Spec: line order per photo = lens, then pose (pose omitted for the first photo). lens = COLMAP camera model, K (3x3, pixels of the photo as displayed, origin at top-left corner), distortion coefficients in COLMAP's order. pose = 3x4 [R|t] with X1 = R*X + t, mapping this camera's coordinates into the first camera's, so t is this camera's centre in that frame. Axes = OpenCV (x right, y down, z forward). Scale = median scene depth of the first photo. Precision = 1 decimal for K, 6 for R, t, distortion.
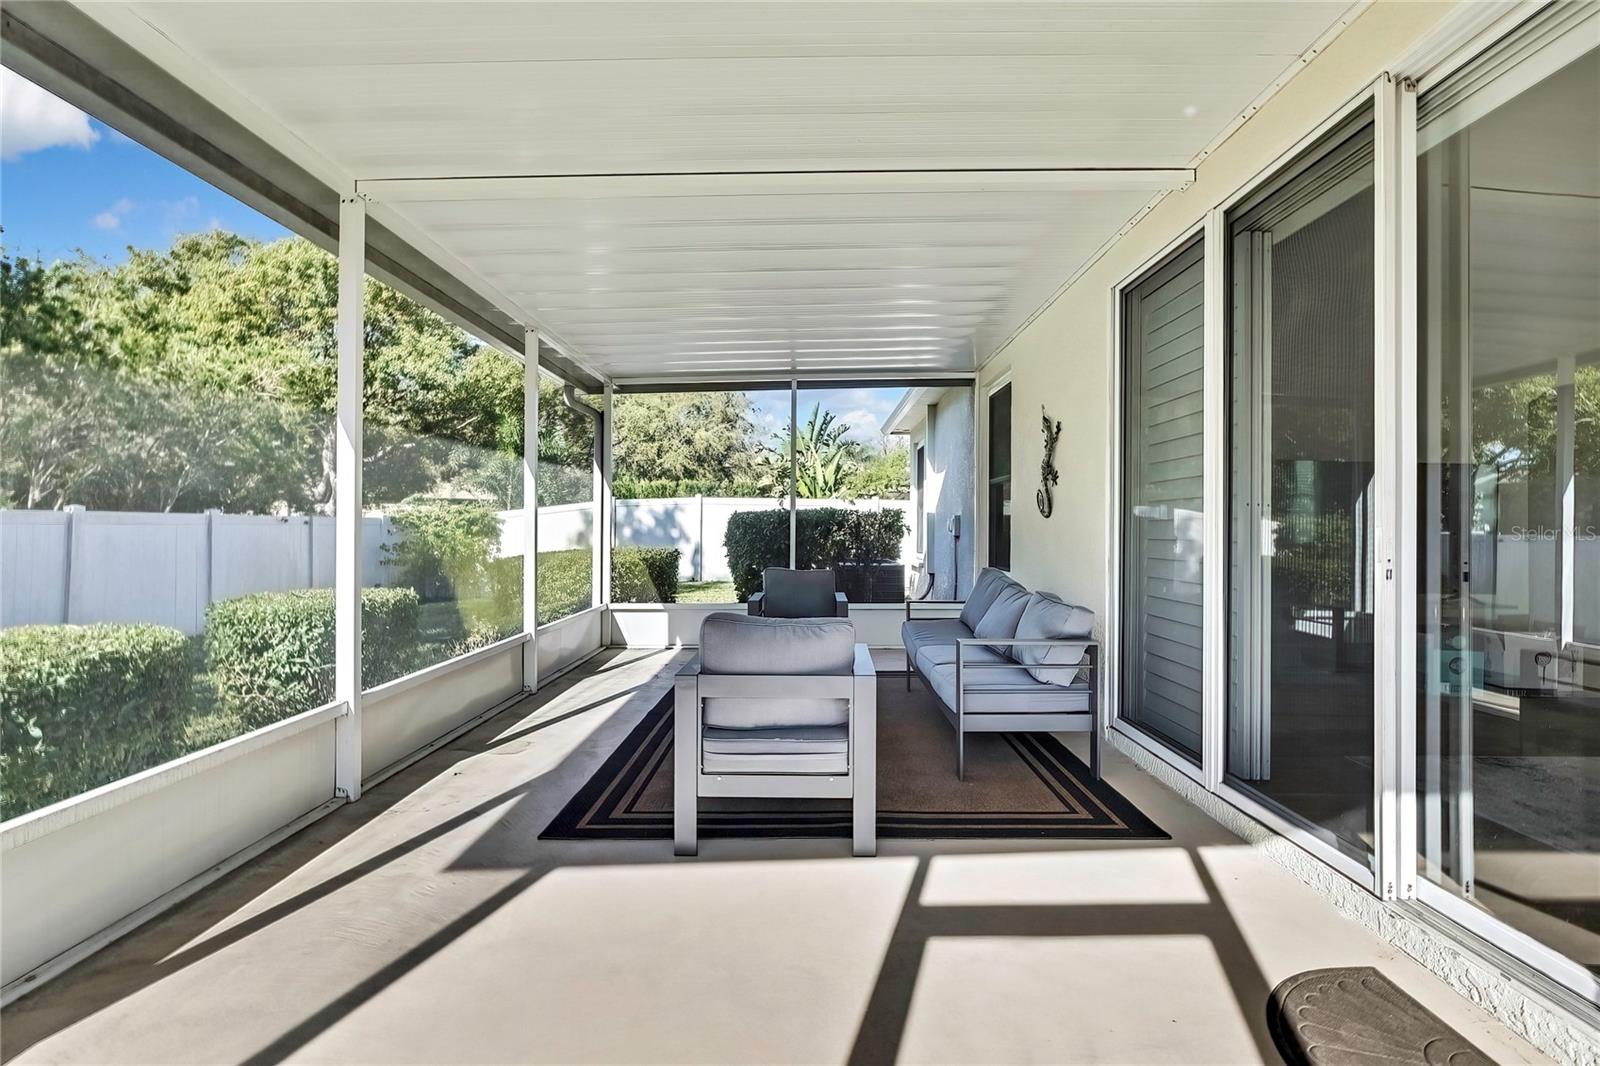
lens RADIAL K [[710.4, 0, 820.9], [0, 710.4, 551.6], [0, 0, 1]] dist [-0.011217, 0.001041]
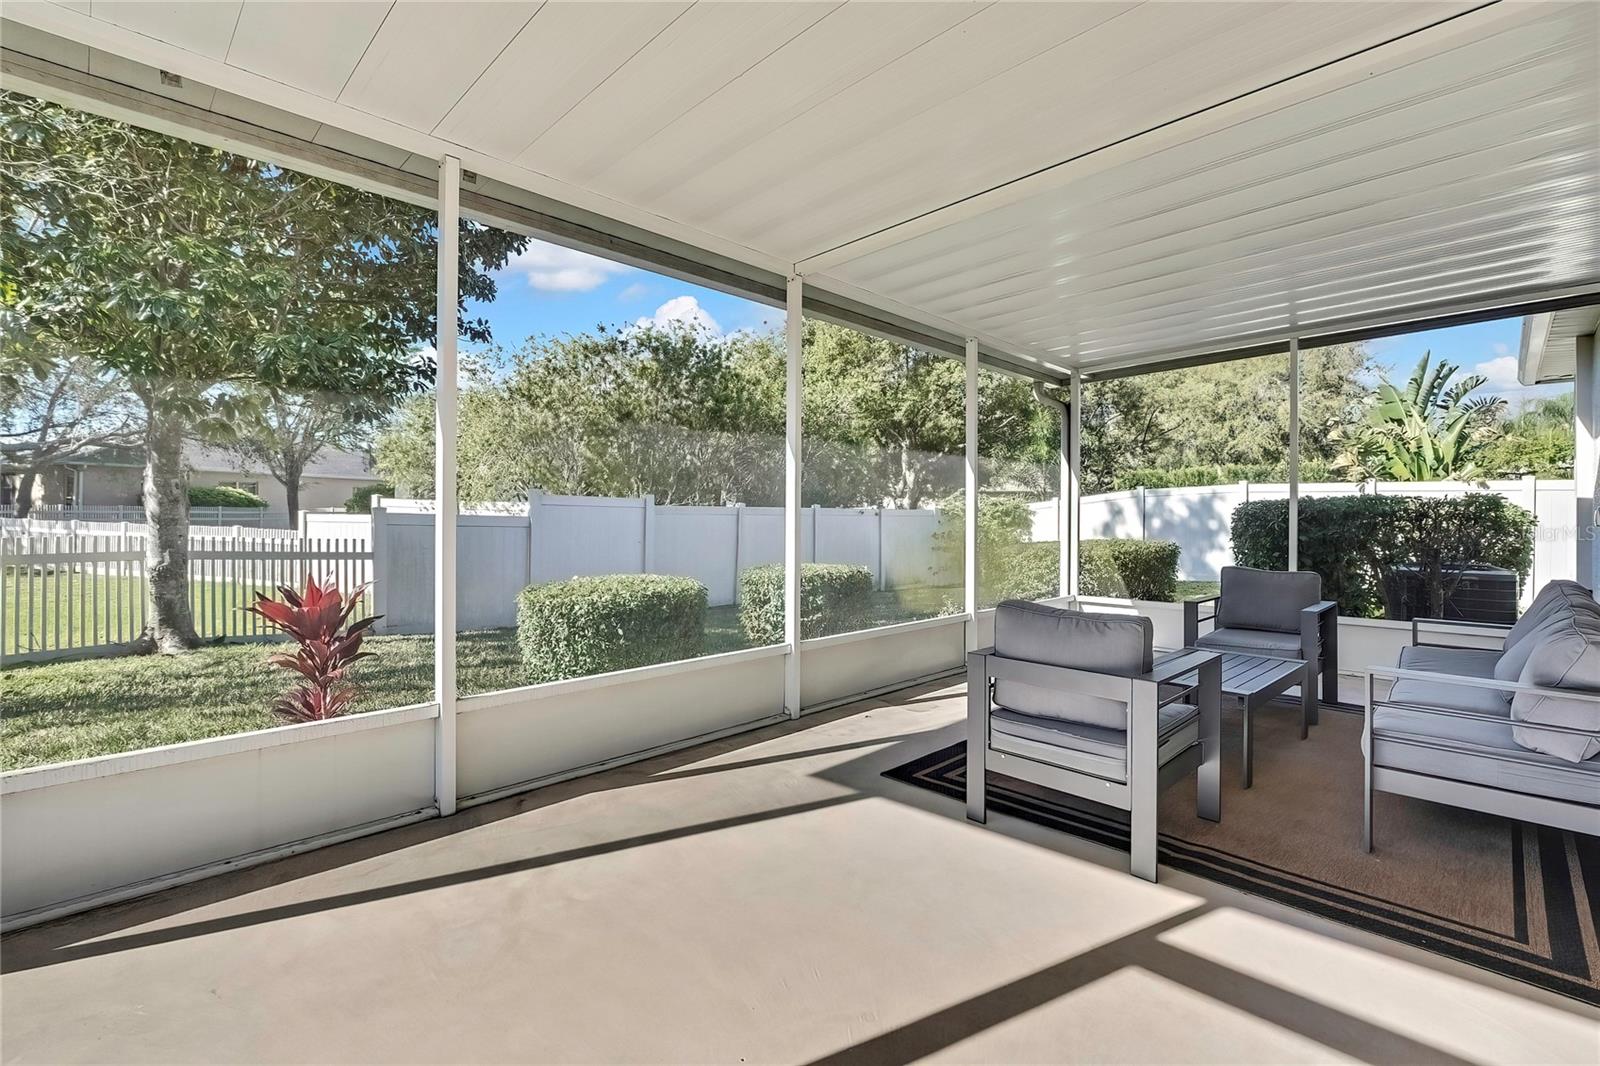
lens RADIAL K [[727.9, 0, 795.0], [0, 727.9, 548.8], [0, 0, 1]] dist [-0.011884, 0.000527]
pose [[0.695854, 0.032496, -0.717448, 0.279498], [-0.027453, 0.999449, 0.018642, -0.000345], [0.717658, 0.006724, 0.696363, 0.016211]]
